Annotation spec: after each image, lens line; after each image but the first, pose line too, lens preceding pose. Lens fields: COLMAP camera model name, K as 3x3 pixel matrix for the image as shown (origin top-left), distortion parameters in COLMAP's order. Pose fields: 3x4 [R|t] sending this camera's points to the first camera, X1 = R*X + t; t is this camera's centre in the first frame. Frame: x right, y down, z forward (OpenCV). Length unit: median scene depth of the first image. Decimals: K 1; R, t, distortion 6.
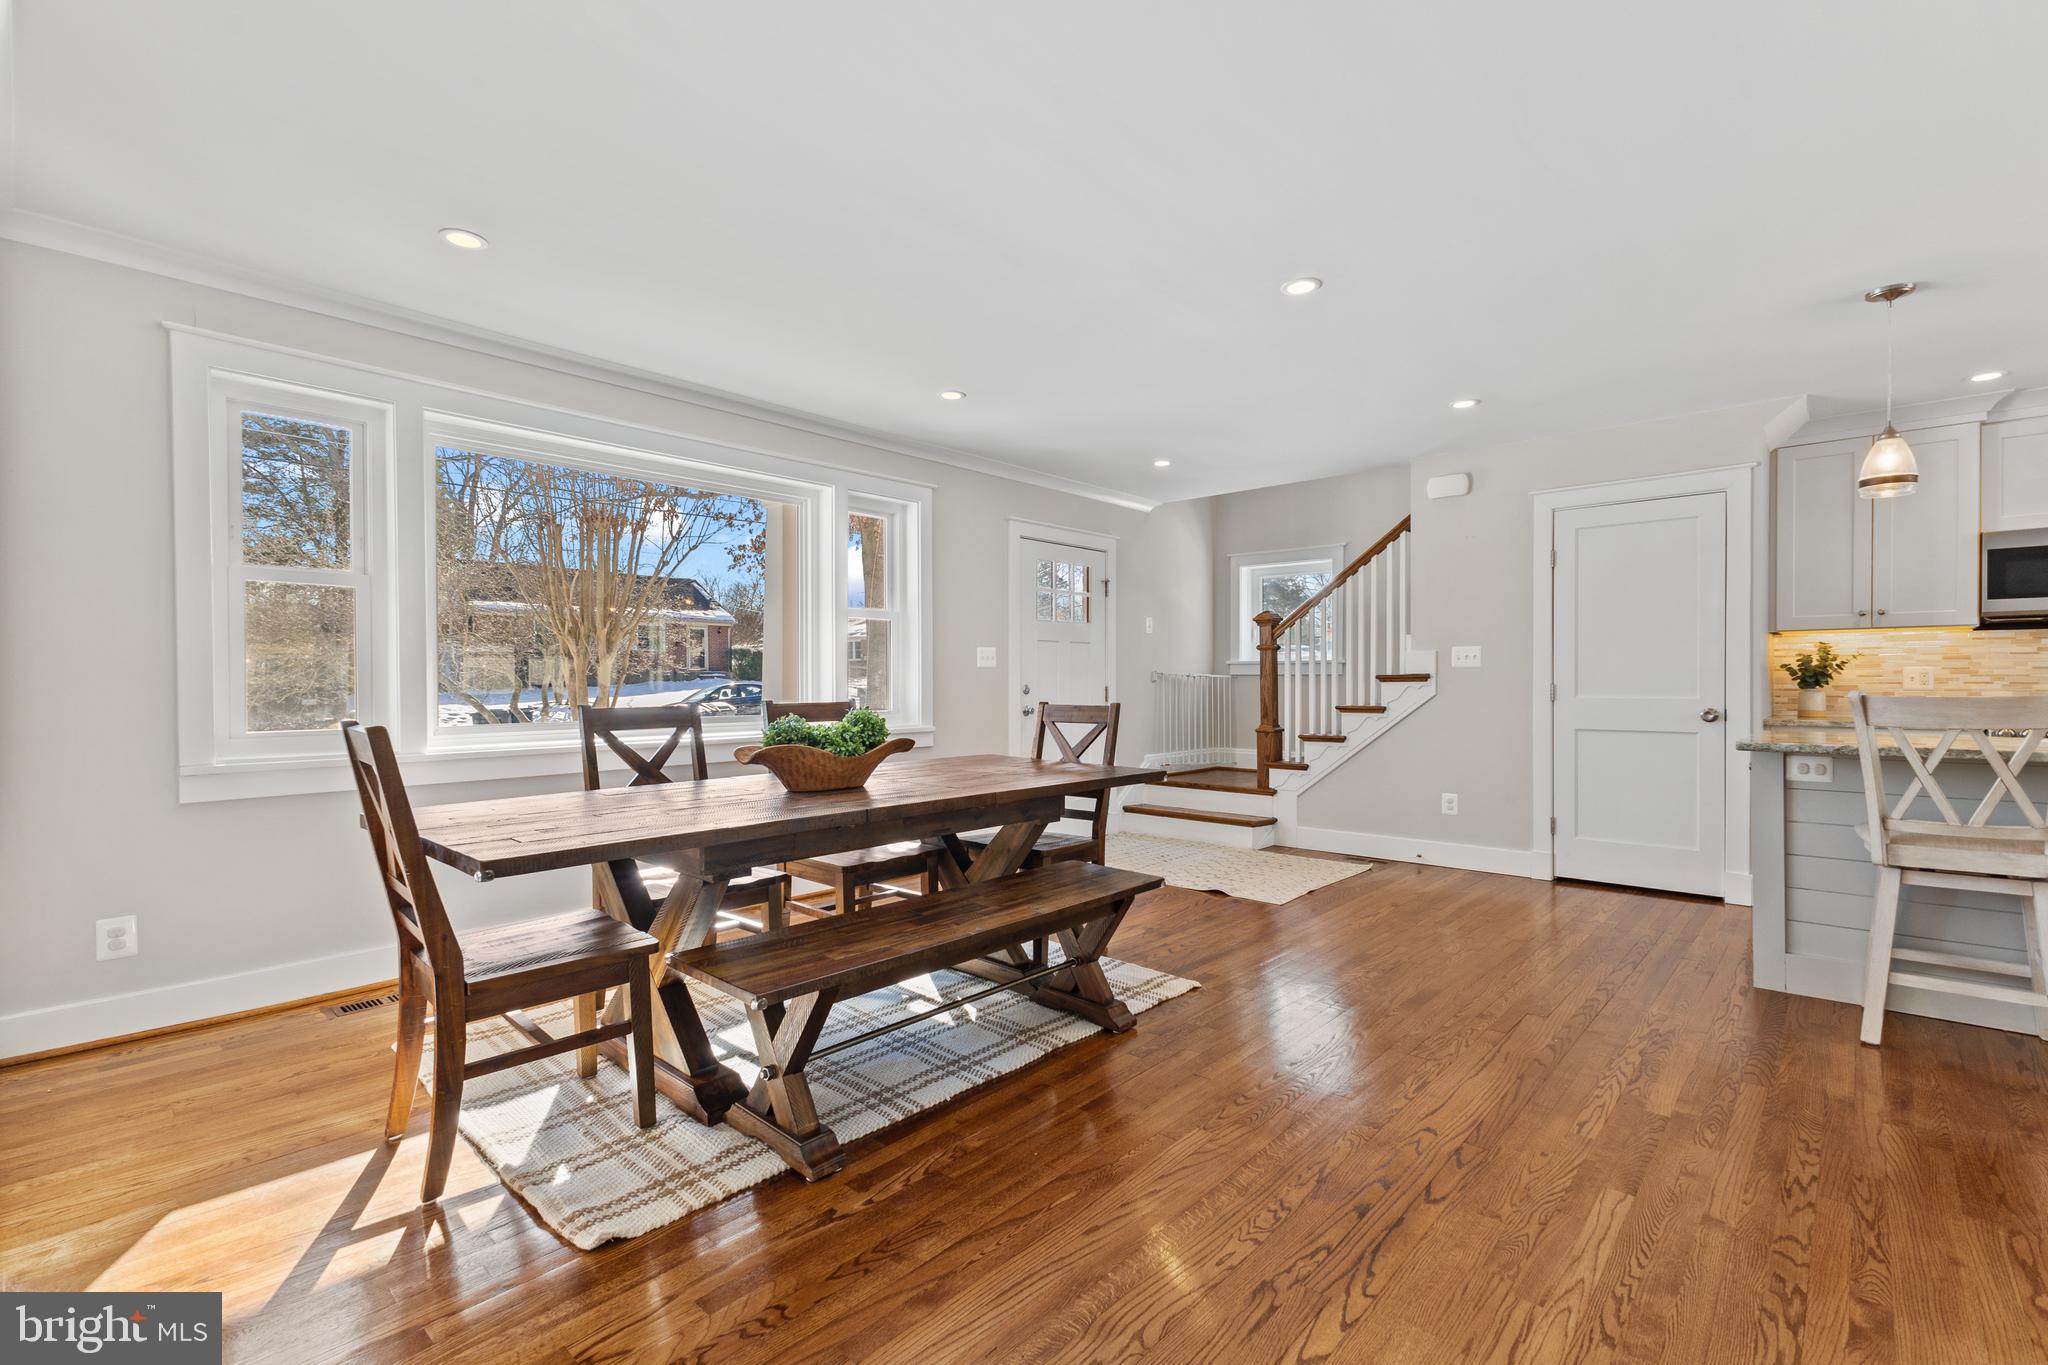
lens RADIAL K [[917.8, 0, 1027.8], [0, 917.8, 691.3], [0, 0, 1]] dist [0.003750, 0.000285]
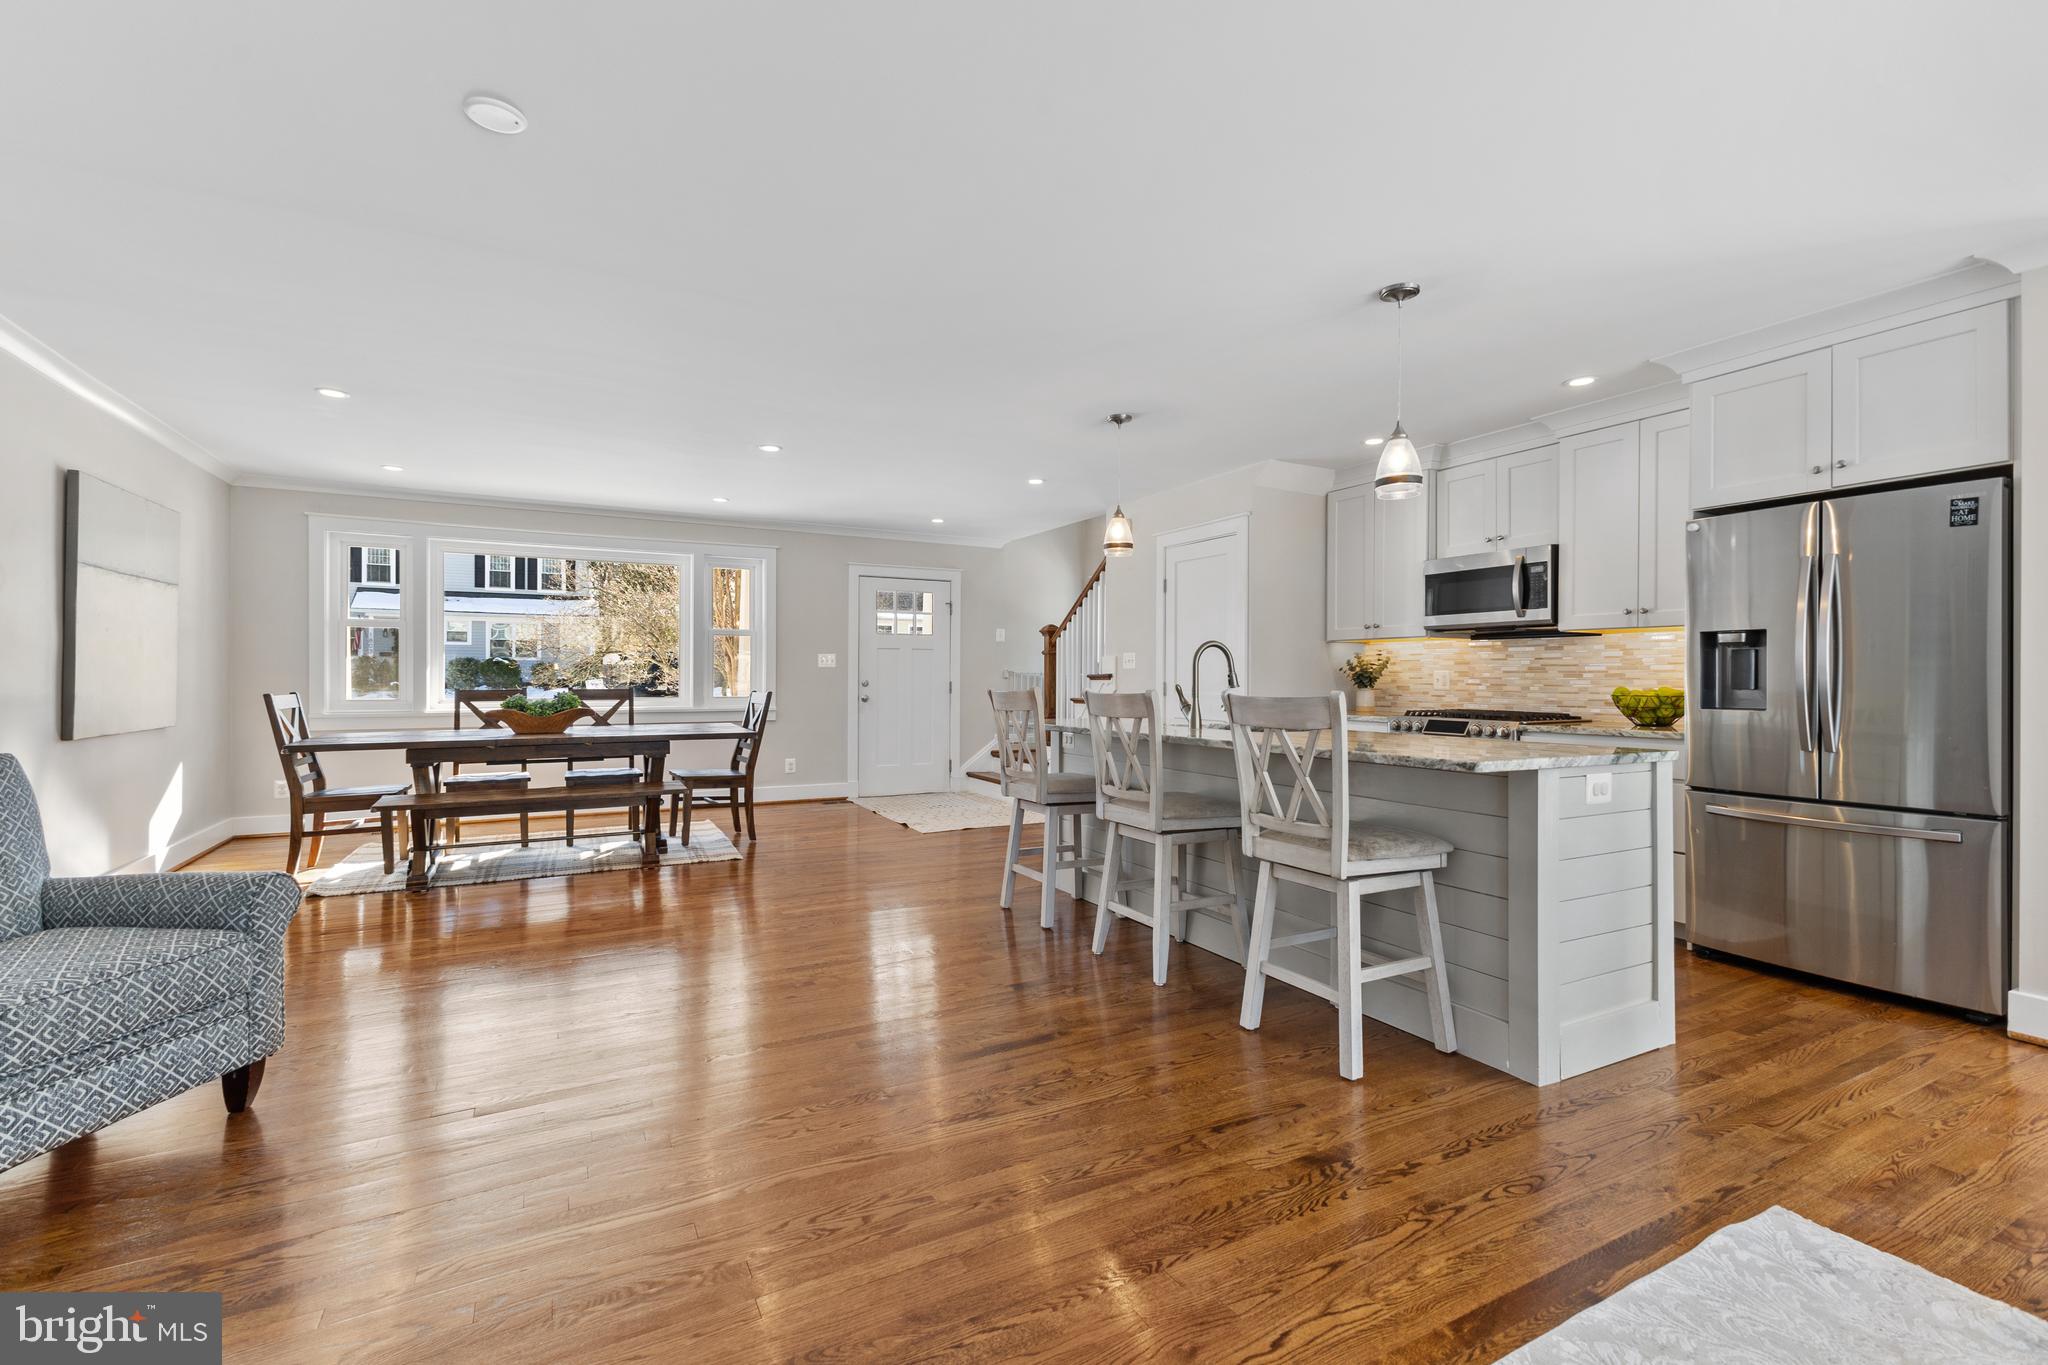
lens RADIAL K [[897.8, 0, 1026.7], [0, 897.8, 672.1], [0, 0, 1]] dist [0.014716, -0.000030]
pose [[0.941959, 0.004836, -0.335693, 0.808256], [-0.009772, 0.999868, -0.013016, -0.004013], [0.335586, 0.015541, 0.941881, -0.254329]]
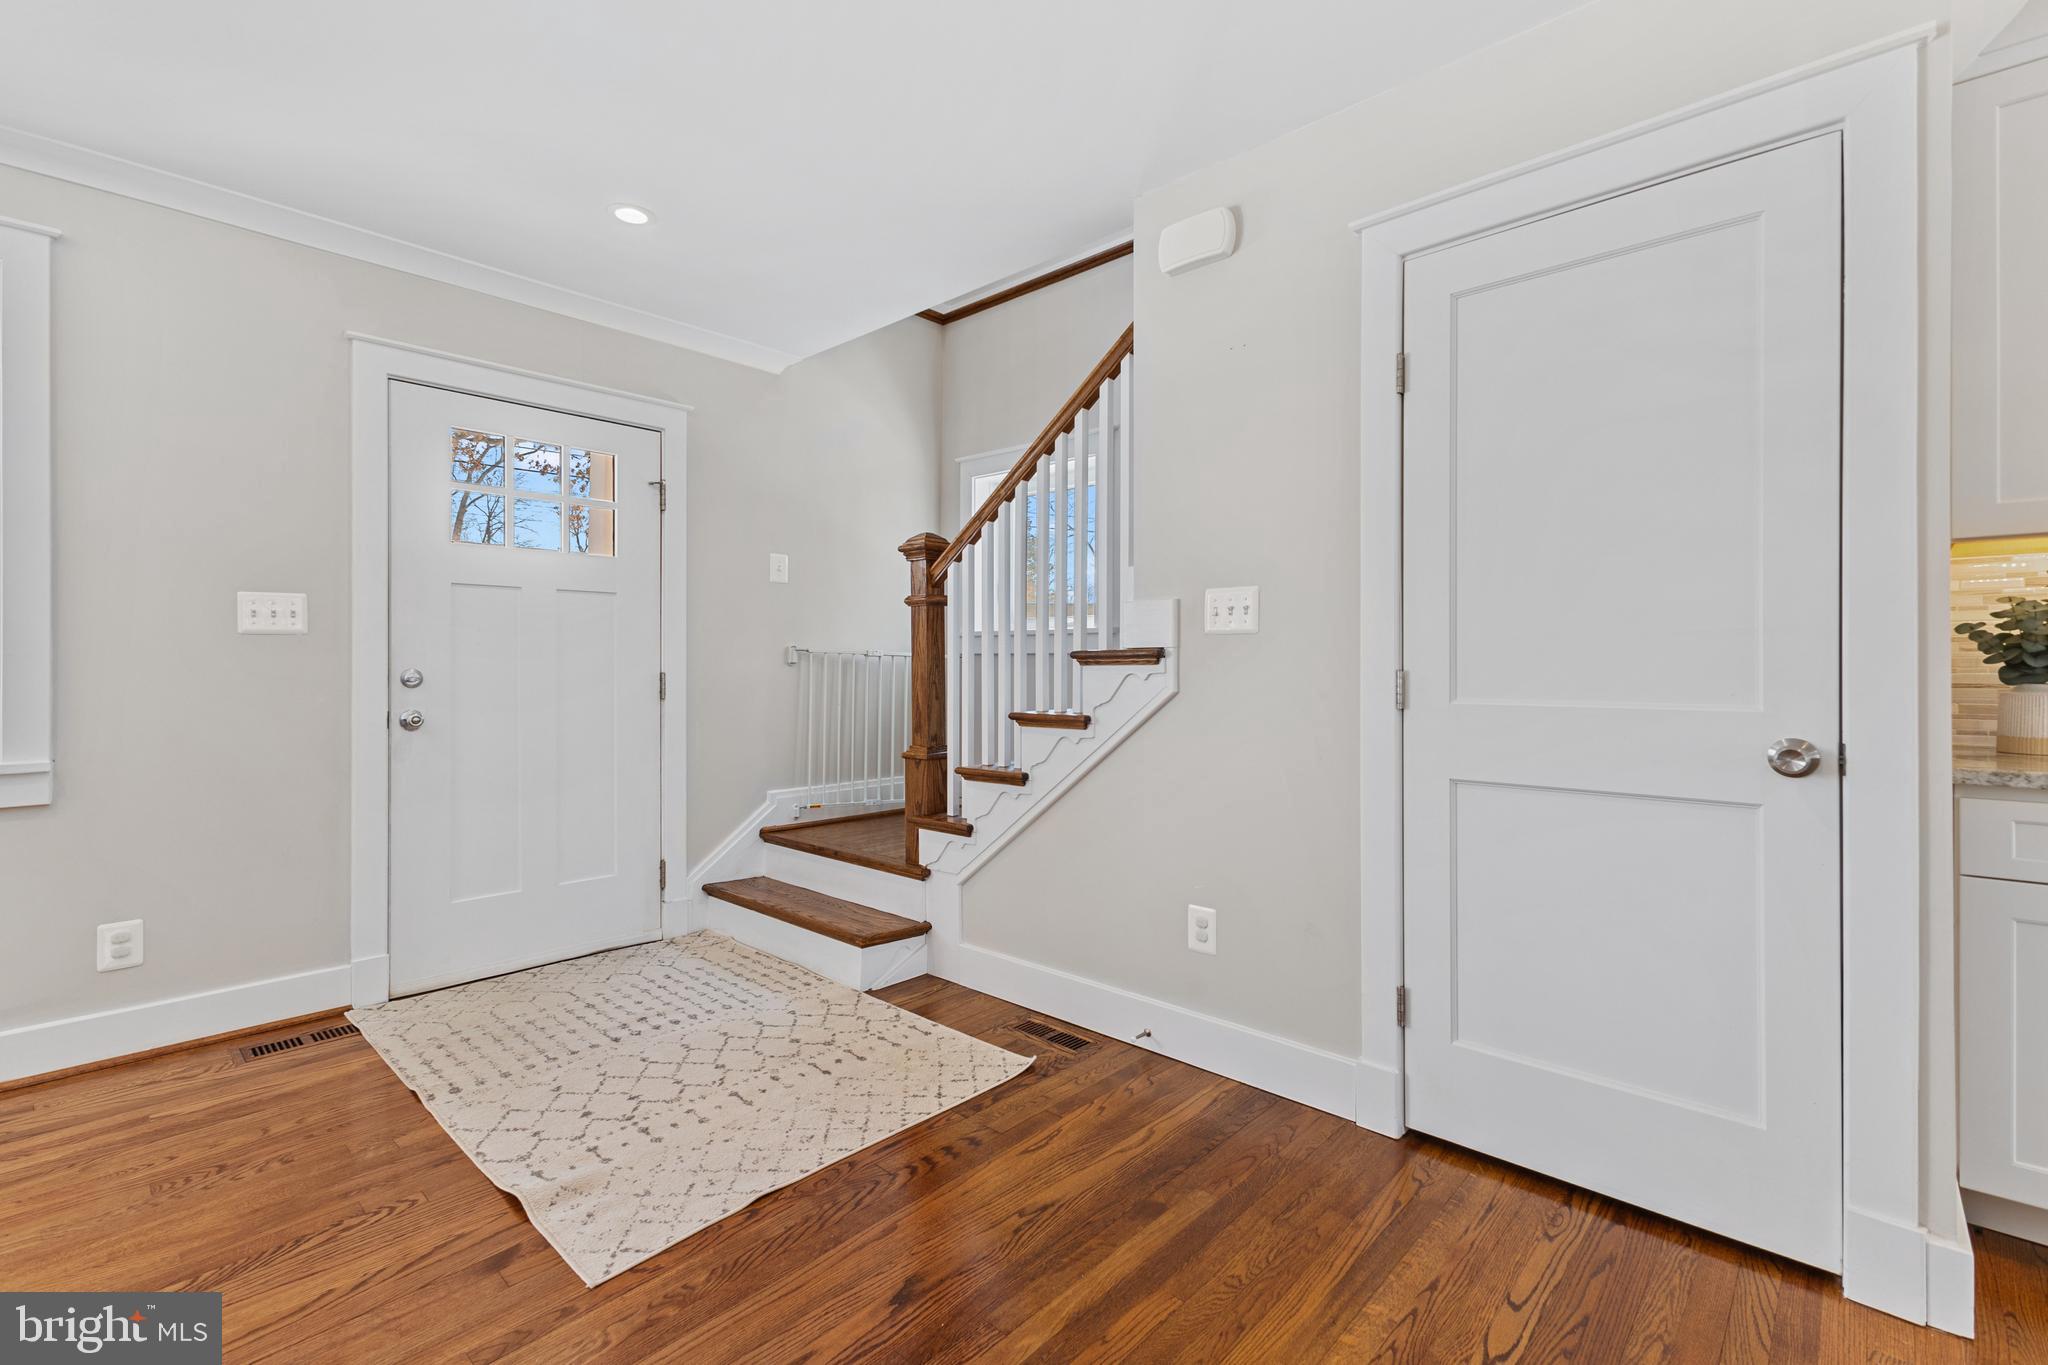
lens RADIAL K [[909.8, 0, 1027.7], [0, 909.8, 667.0], [0, 0, 1]] dist [0.012960, -0.000205]
pose [[0.999942, 0.002266, -0.010558, 0.401479], [-0.002370, 0.999949, -0.009863, -0.004714], [0.010536, 0.009888, 0.999896, 0.574880]]
